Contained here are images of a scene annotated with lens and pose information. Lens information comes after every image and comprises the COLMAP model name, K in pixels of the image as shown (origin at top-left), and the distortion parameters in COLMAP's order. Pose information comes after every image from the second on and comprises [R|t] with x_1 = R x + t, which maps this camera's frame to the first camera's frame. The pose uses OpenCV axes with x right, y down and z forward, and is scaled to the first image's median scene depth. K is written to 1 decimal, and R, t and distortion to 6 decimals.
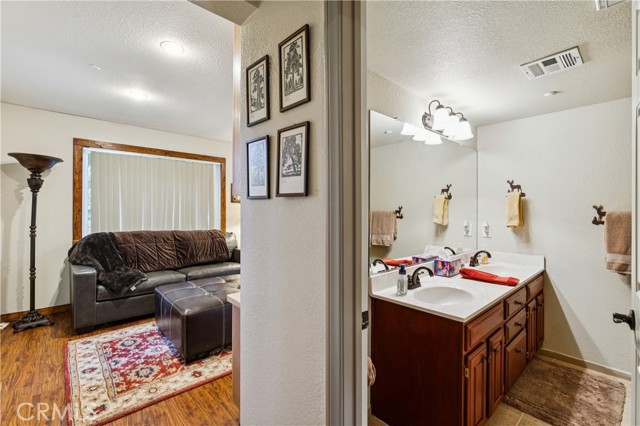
lens RADIAL K [[289.2, 0, 318.3], [0, 289.2, 214.3], [0, 0, 1]] dist [-0.005676, 0.002385]
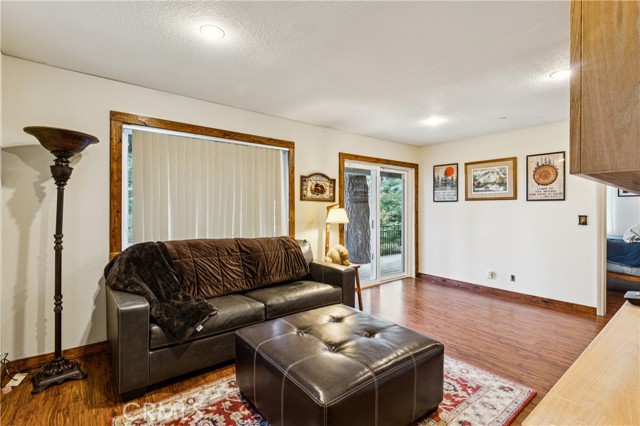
lens RADIAL K [[316.0, 0, 324.5], [0, 316.0, 215.0], [0, 0, 1]] dist [0.003487, -0.000045]
pose [[0.997111, -0.002794, -0.075901, -0.255690], [0.002890, 0.999995, 0.001158, -0.004464], [0.075897, -0.001374, 0.997115, 0.251197]]
